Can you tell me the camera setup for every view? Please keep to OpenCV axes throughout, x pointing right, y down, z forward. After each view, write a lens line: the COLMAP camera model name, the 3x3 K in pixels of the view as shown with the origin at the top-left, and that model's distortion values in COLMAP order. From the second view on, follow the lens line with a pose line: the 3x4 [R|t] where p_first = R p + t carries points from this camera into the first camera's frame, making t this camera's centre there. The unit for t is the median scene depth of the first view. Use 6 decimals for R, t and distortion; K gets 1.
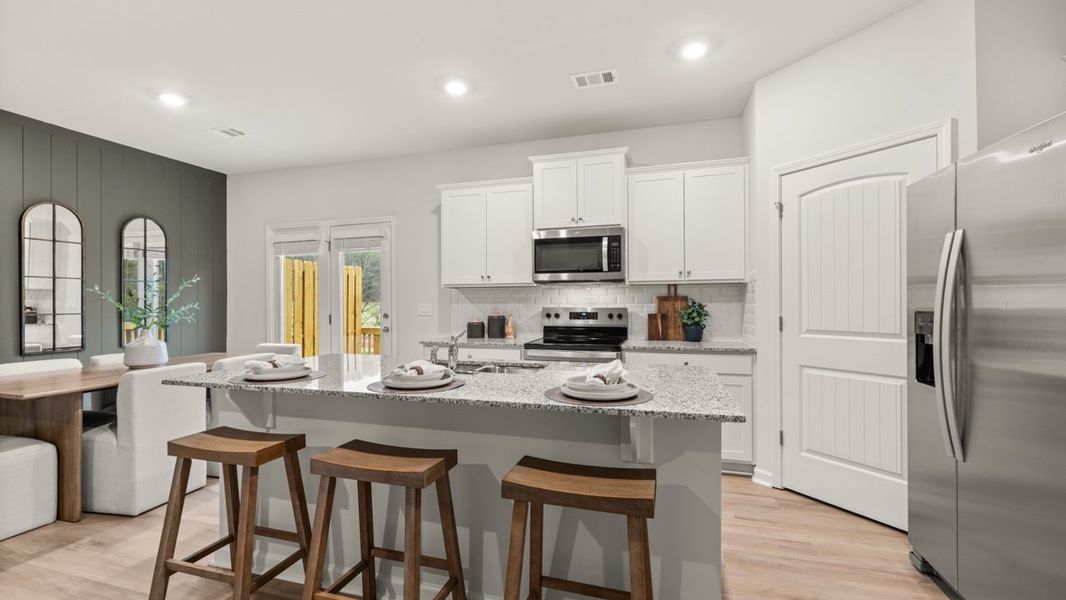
lens RADIAL K [[455.4, 0, 535.3], [0, 455.4, 295.8], [0, 0, 1]] dist [0.001844, 0.000141]
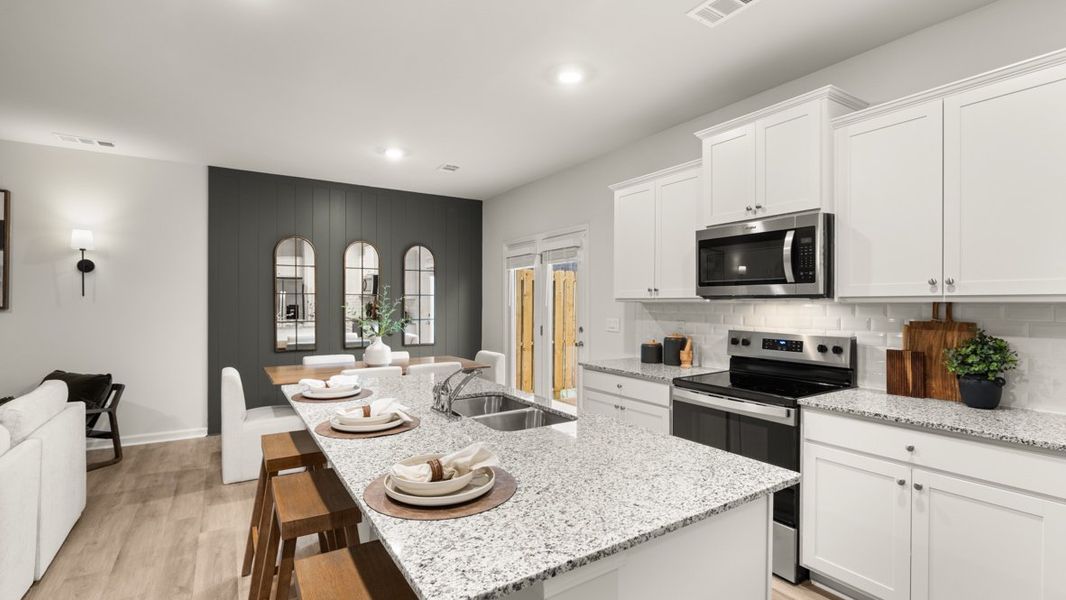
lens RADIAL K [[481.0, 0, 533.0], [0, 481.0, 300.0], [0, 0, 1]] dist [-0.001056, -0.000169]
pose [[0.762155, 0.002807, -0.647389, 0.291691], [0.003909, 0.999952, 0.008938, -0.032773], [0.647383, -0.009342, 0.762107, 0.205058]]
